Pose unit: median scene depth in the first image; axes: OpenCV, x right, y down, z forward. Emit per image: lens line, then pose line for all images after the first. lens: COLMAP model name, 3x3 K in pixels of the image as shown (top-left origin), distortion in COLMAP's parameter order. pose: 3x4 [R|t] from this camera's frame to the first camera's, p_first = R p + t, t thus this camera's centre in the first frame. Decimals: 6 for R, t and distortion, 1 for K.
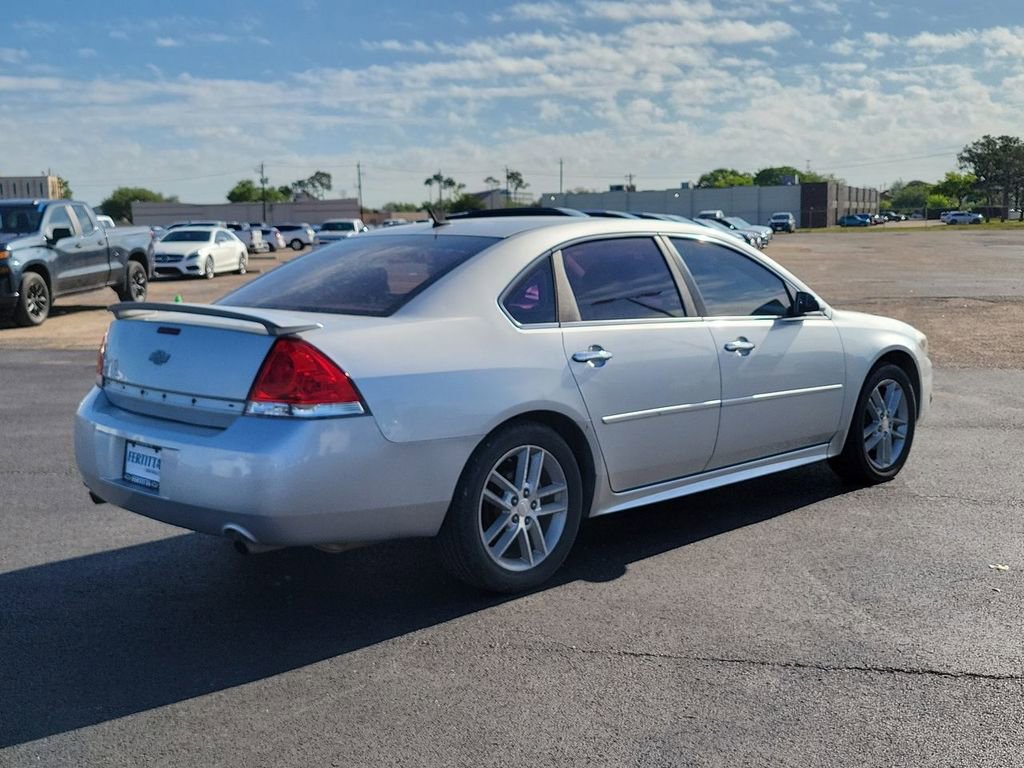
lens RADIAL K [[1205.3, 0, 502.8], [0, 1205.3, 388.7], [0, 0, 1]] dist [0.041594, 0.000000]
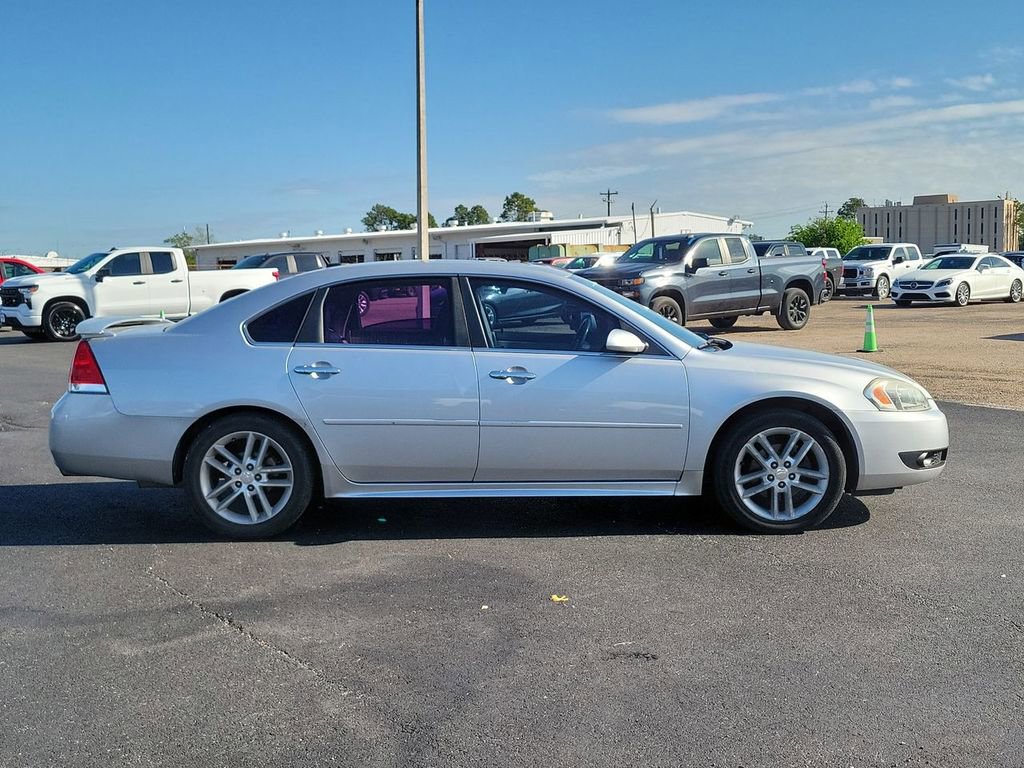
lens RADIAL K [[1205.3, 0, 487.8], [0, 1205.3, 376.5], [0, 0, 1]] dist [0.041594, 0.000000]
pose [[0.721603, 0.067957, -0.688964, 1.000422], [-0.088619, 0.996051, 0.005430, -0.039565], [0.686612, 0.057136, 0.724775, 0.179203]]
